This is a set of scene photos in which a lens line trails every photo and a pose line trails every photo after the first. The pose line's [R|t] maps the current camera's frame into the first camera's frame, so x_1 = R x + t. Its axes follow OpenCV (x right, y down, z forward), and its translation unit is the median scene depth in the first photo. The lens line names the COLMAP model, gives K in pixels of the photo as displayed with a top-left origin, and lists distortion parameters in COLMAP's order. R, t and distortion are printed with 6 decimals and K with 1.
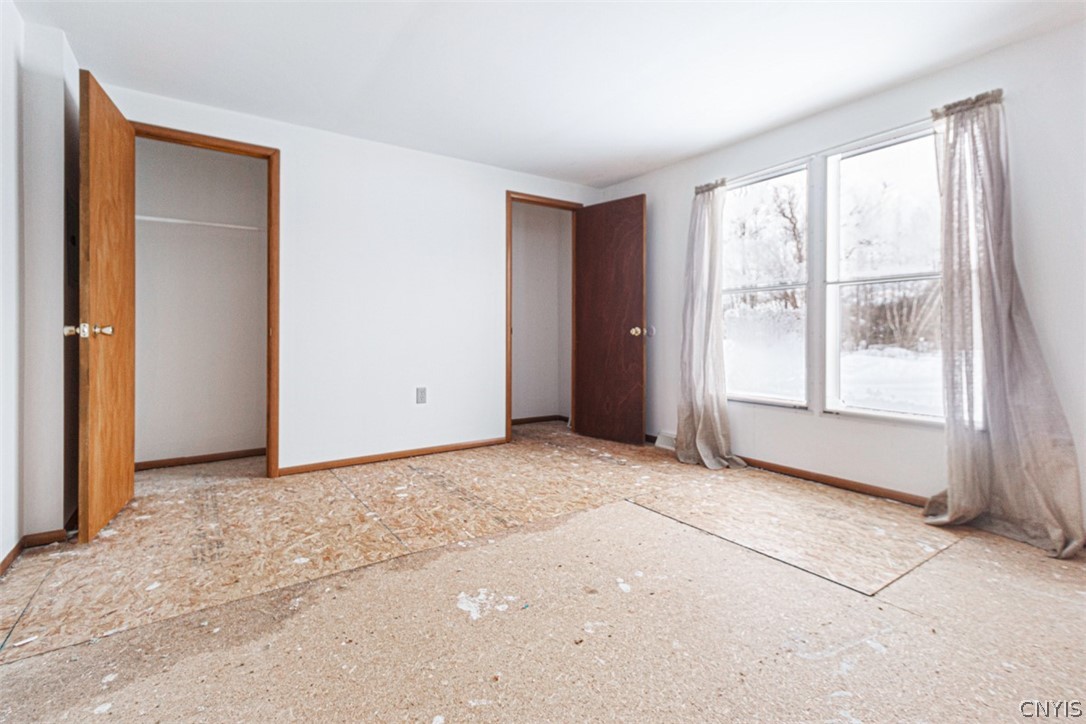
lens RADIAL K [[498.5, 0, 540.9], [0, 498.5, 331.7], [0, 0, 1]] dist [0.018600, -0.000117]
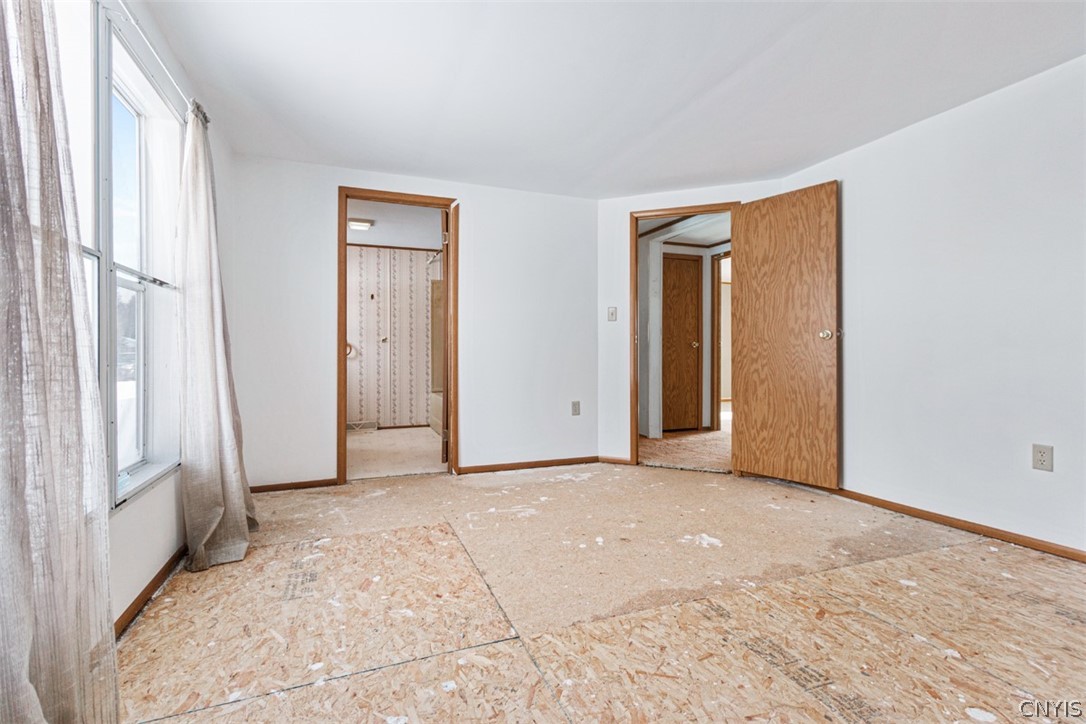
lens RADIAL K [[498.5, 0, 543.3], [0, 498.5, 357.9], [0, 0, 1]] dist [0.018600, -0.000117]
pose [[-0.974534, -0.000813, 0.224237, 0.008951], [-0.001041, 0.999999, -0.000901, 0.007247], [-0.224236, -0.001111, -0.974534, 2.293106]]
